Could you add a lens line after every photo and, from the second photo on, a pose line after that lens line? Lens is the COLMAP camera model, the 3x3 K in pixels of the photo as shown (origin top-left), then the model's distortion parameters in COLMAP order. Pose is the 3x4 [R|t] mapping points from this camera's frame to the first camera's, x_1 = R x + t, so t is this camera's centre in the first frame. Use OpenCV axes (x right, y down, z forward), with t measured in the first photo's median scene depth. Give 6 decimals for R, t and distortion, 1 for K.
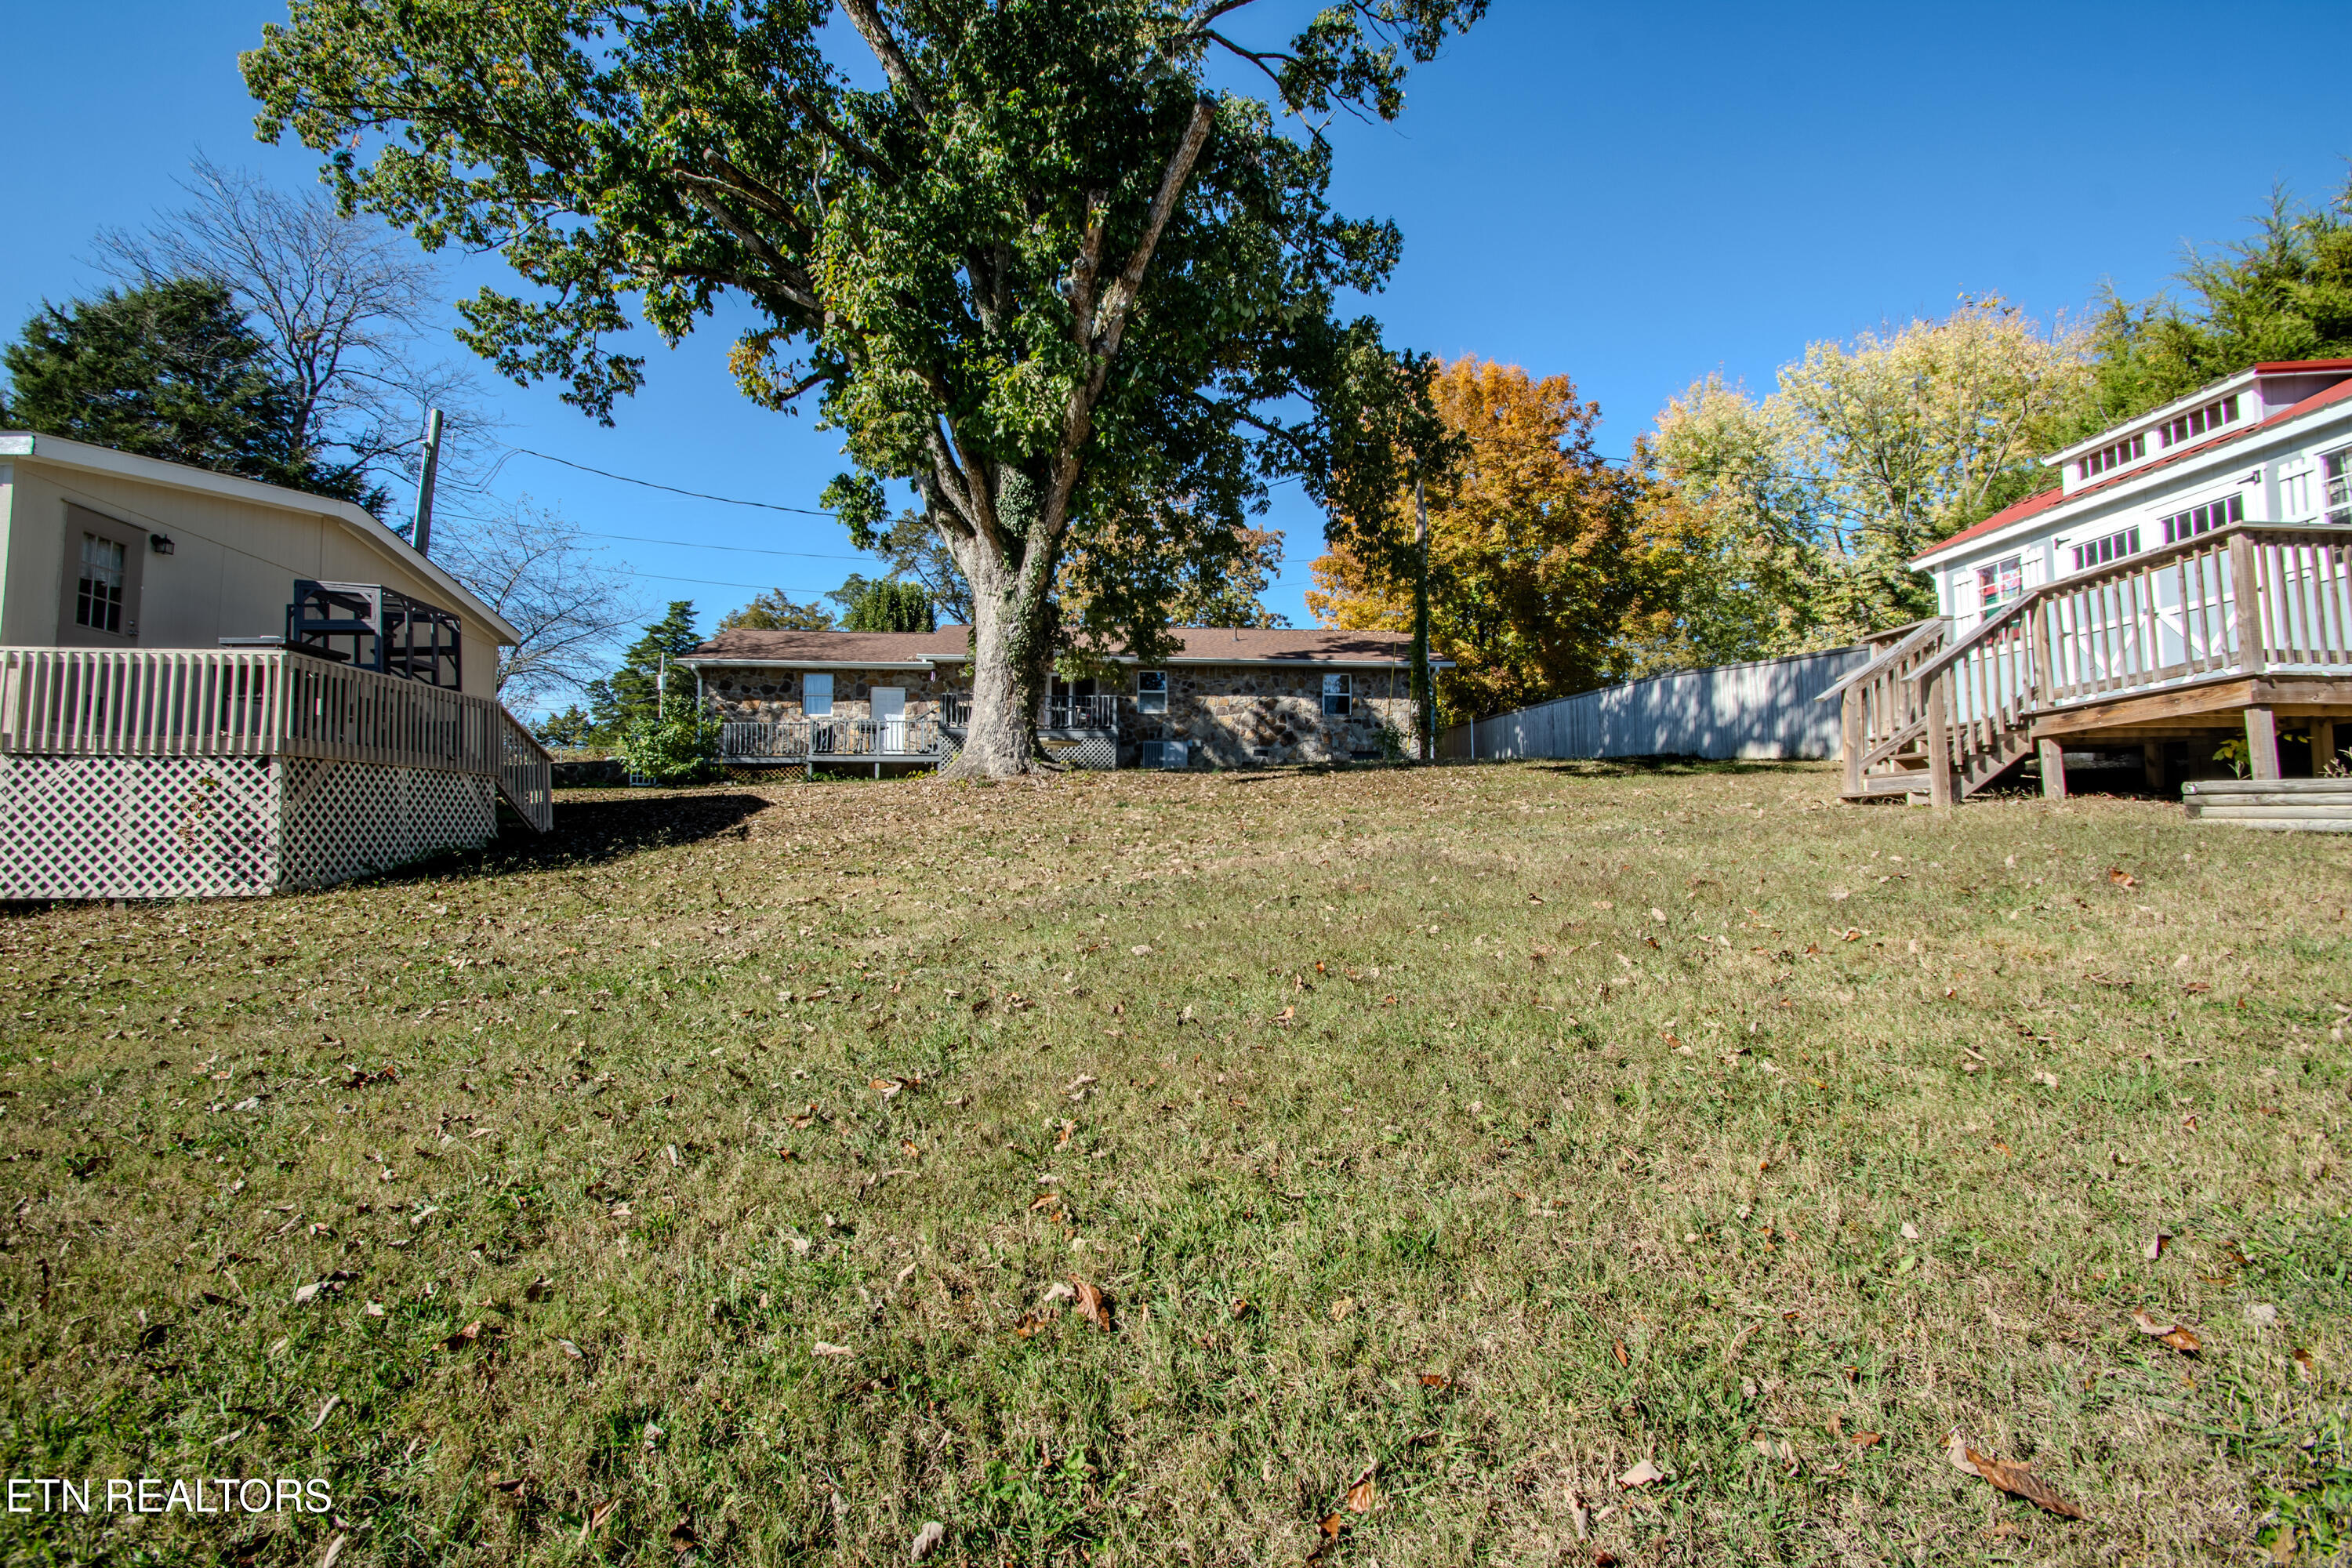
lens RADIAL K [[1038.4, 0, 1156.5], [0, 1038.4, 774.8], [0, 0, 1]] dist [0.020758, -0.028678]
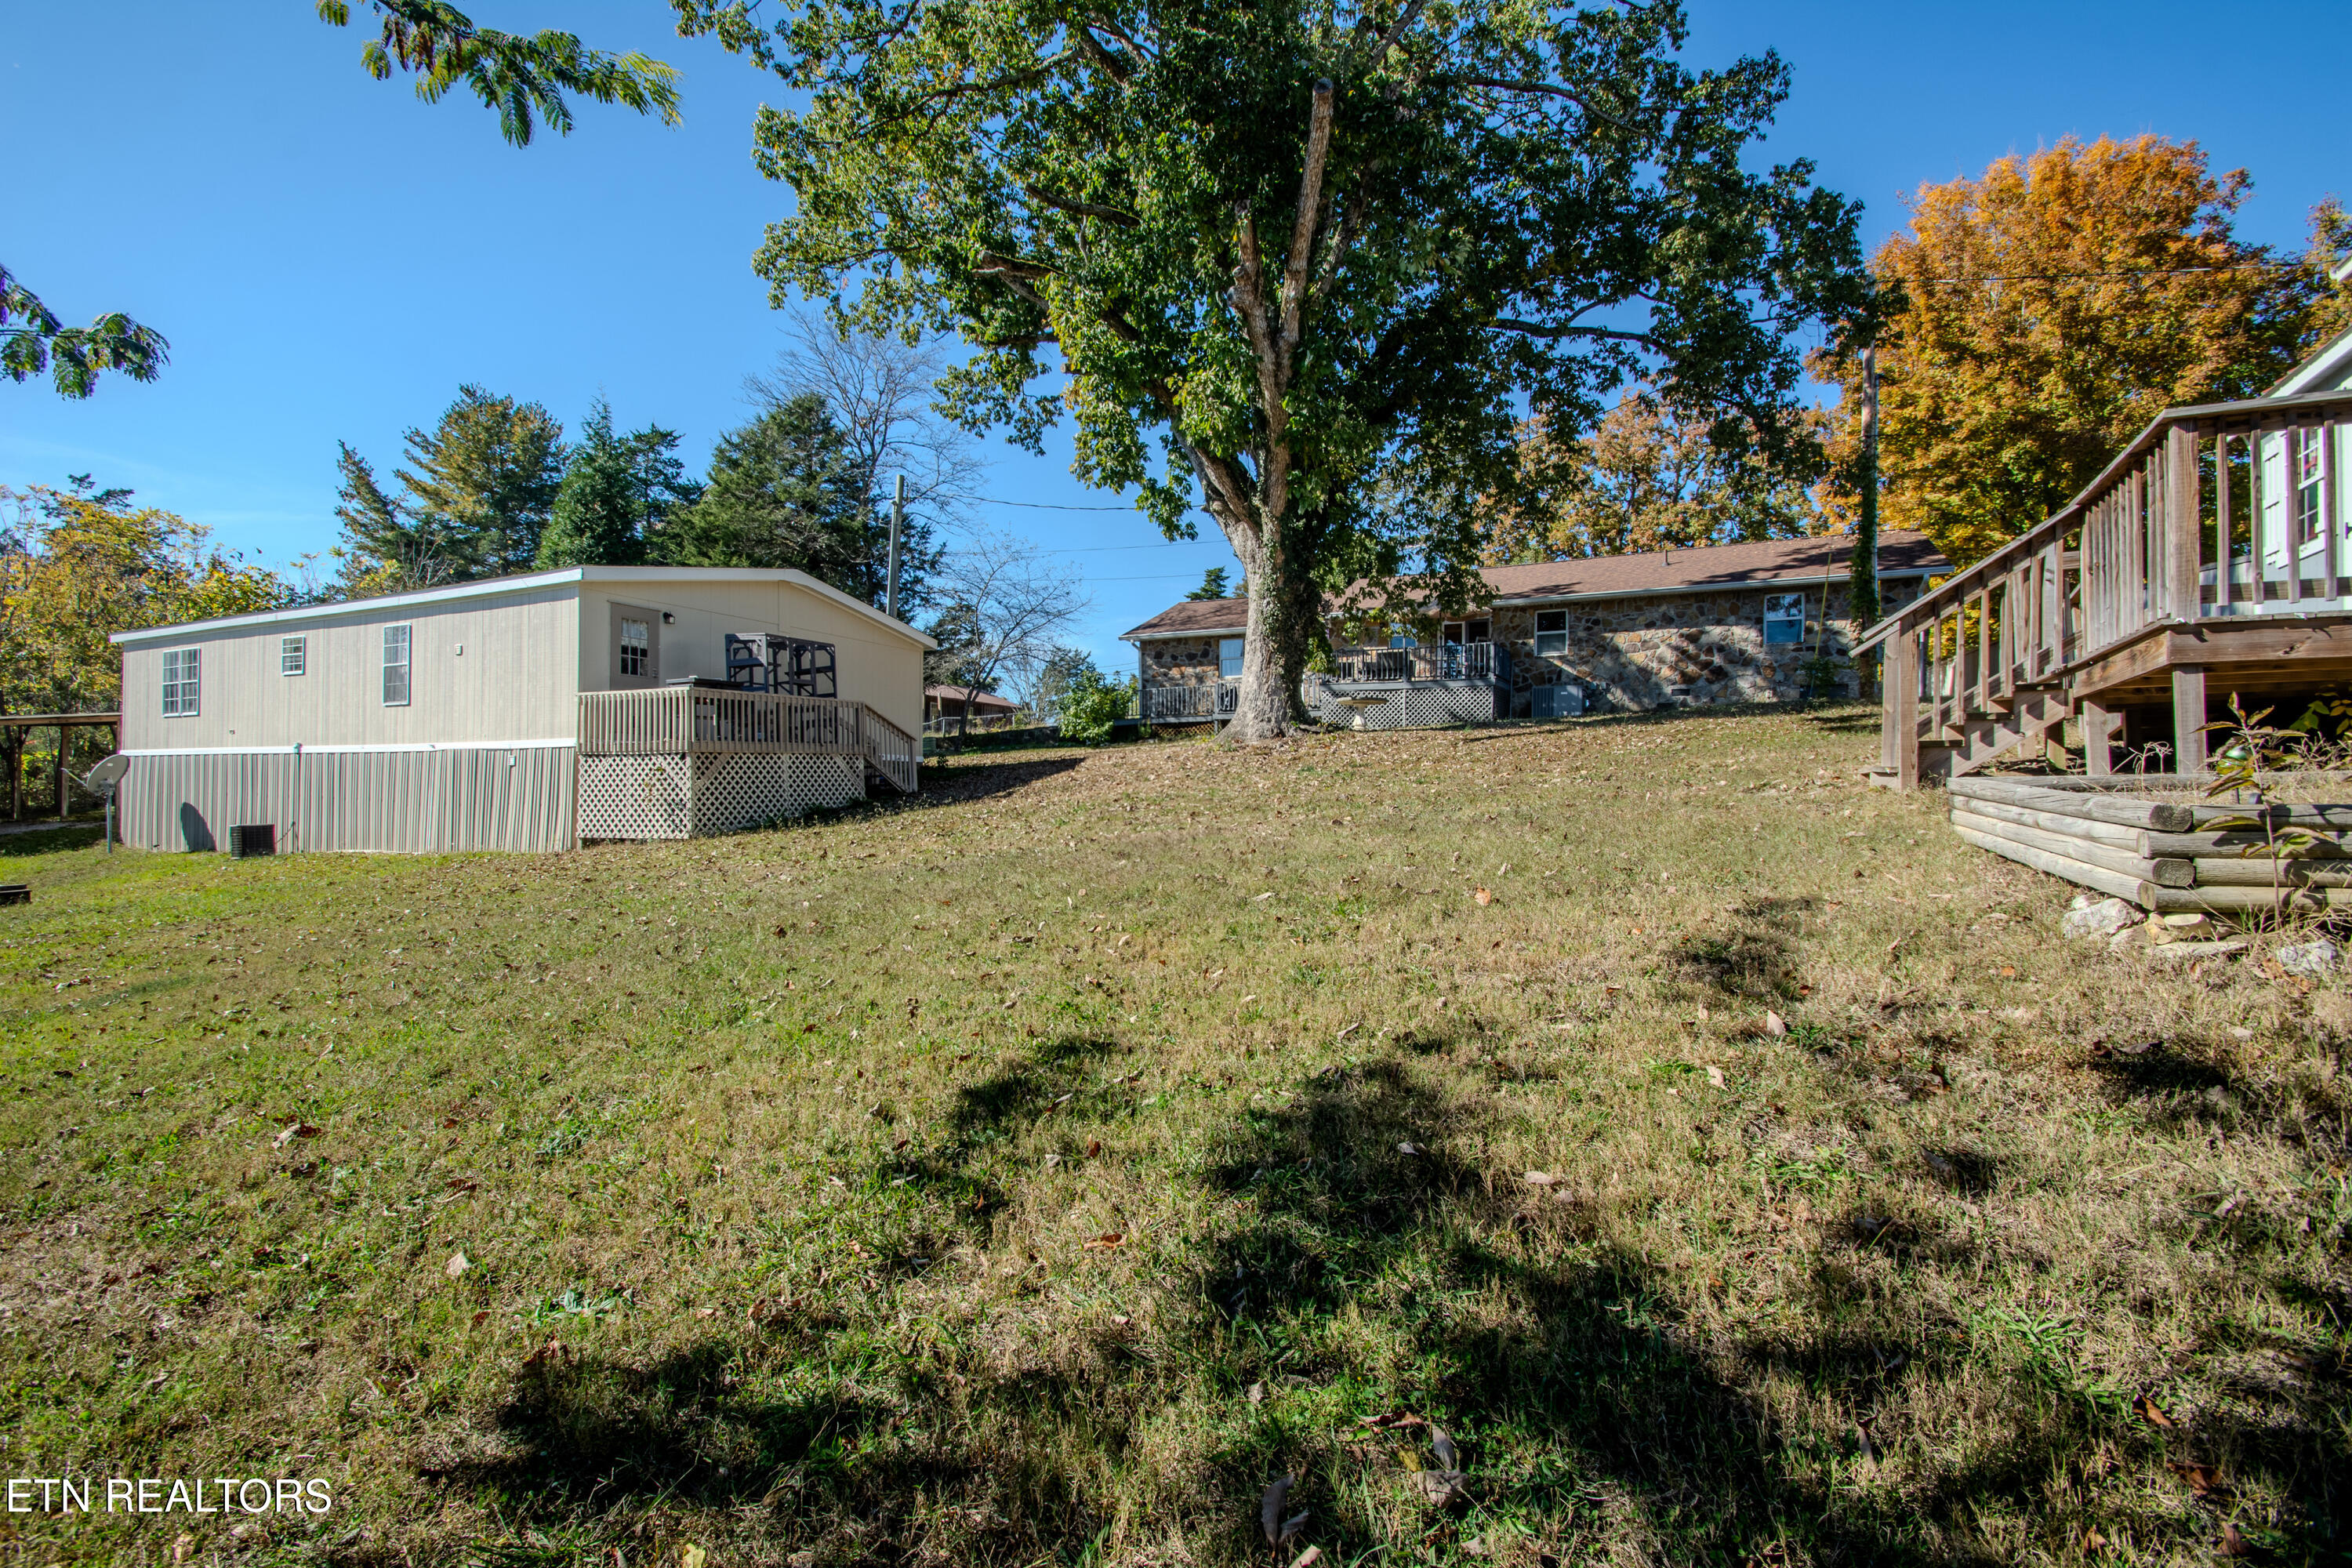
lens RADIAL K [[1040.0, 0, 1148.4], [0, 1040.0, 781.8], [0, 0, 1]] dist [0.008241, -0.016330]
pose [[0.846514, 0.000587, -0.532365, 0.240799], [0.035478, 0.997714, 0.057514, -0.015397], [0.531182, -0.067574, 0.844559, 0.000132]]
